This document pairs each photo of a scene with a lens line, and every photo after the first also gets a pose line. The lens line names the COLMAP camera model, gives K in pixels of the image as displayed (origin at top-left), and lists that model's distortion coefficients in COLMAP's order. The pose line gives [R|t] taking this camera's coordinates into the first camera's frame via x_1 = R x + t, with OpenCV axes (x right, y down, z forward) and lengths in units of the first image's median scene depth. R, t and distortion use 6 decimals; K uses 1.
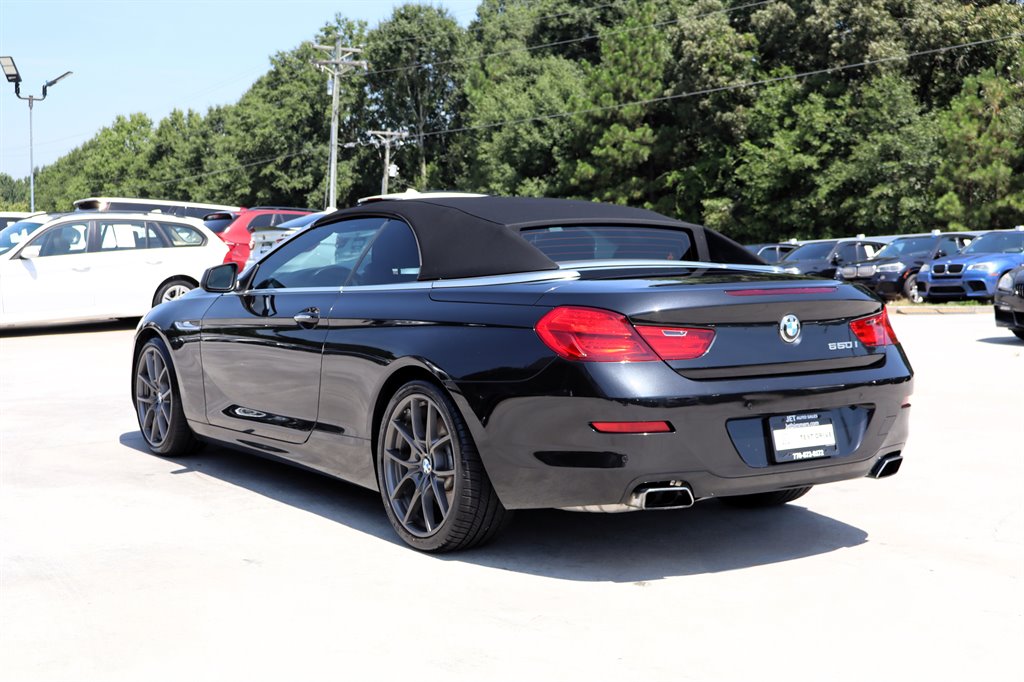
lens RADIAL K [[1662.3, 0, 512.0], [0, 1662.3, 341.0], [0, 0, 1]] dist [0.035792, -0.039277]
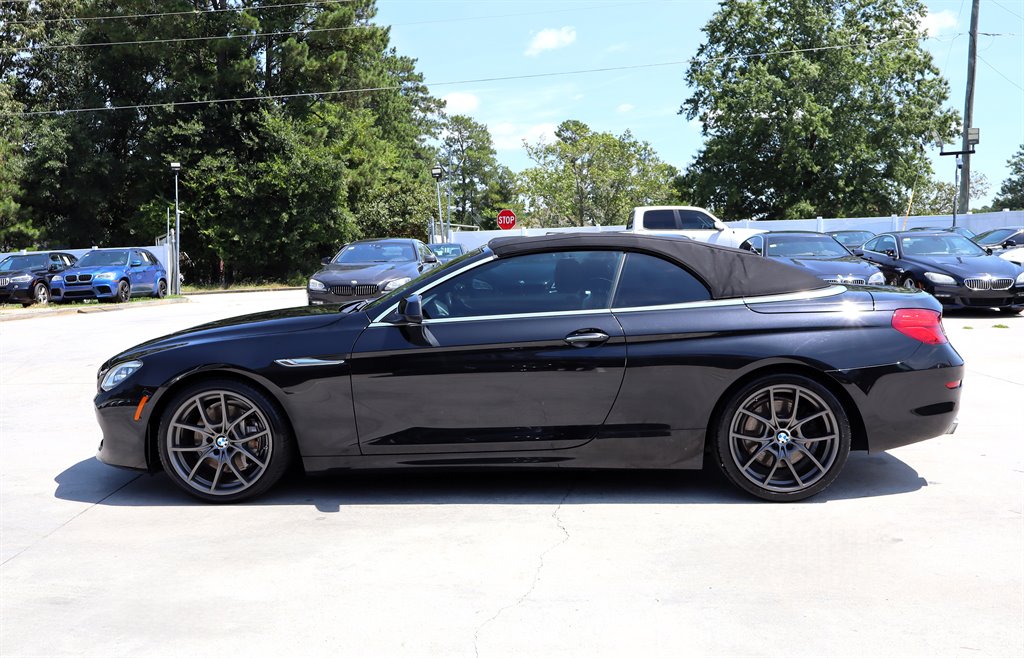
lens RADIAL K [[1033.3, 0, 512.0], [0, 1033.3, 329.0], [0, 0, 1]] dist [-0.000454, 0.006121]
pose [[0.483274, -0.077821, 0.872003, -0.313839], [0.063215, 0.996543, 0.053901, -0.025307], [-0.873184, 0.029075, 0.486523, 0.280573]]
